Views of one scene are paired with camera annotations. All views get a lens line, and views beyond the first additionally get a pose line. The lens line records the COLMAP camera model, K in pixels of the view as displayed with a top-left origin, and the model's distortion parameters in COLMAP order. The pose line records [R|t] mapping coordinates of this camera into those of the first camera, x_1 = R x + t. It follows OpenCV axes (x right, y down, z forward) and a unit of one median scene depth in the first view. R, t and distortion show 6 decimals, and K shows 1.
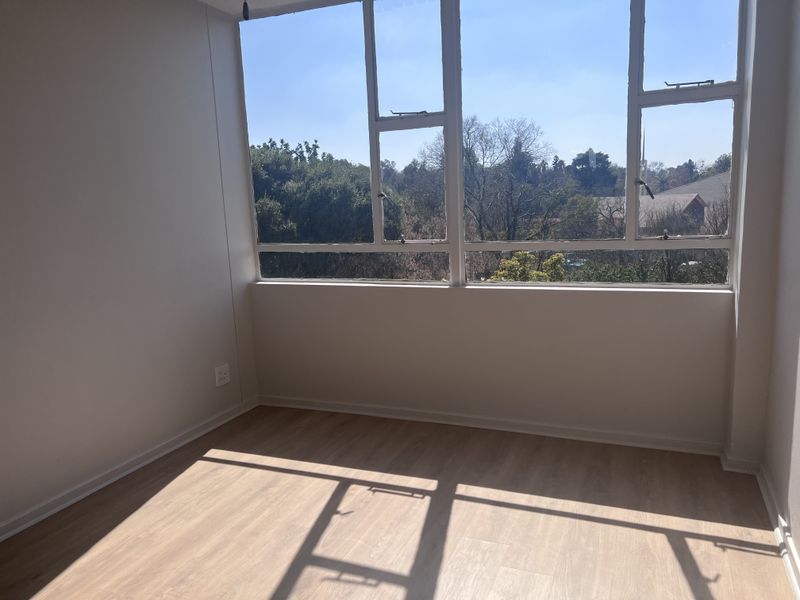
lens RADIAL K [[596.8, 0, 415.9], [0, 596.8, 310.5], [0, 0, 1]] dist [0.040562, -0.024960]
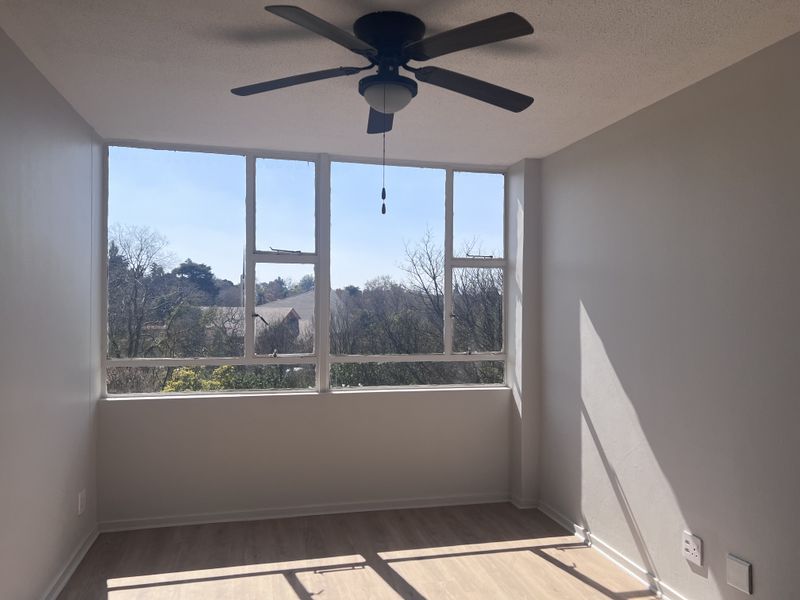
lens RADIAL K [[596.8, 0, 399.4], [0, 596.8, 306.1], [0, 0, 1]] dist [0.040562, -0.024960]
pose [[0.812356, 0.043145, 0.581563, -0.542888], [0.065756, 0.984122, -0.164862, -0.003204], [-0.579442, 0.172168, 0.796621, -0.084973]]
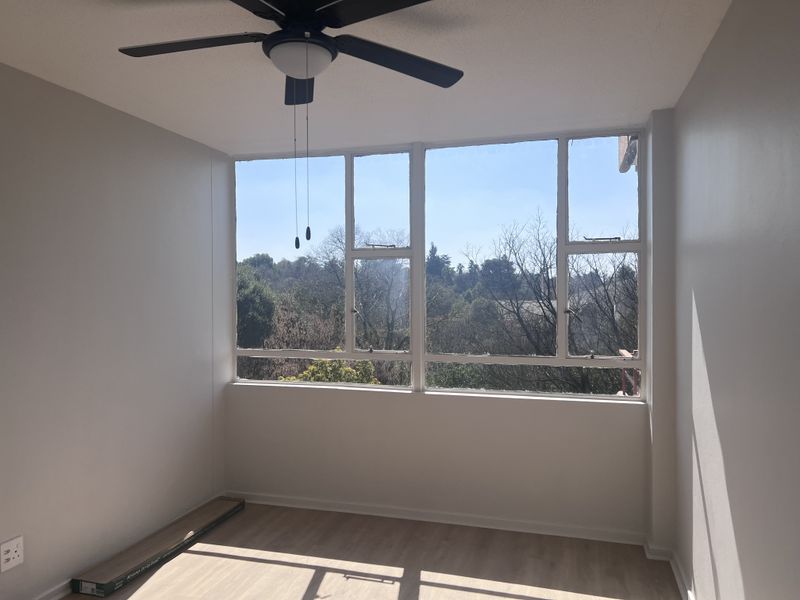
lens RADIAL K [[596.8, 0, 408.6], [0, 596.8, 304.7], [0, 0, 1]] dist [0.040562, -0.024960]
pose [[0.995950, 0.031905, 0.084057, -0.057261], [-0.017414, 0.985670, -0.167786, -0.013714], [-0.088205, 0.165642, 0.982233, -0.169953]]
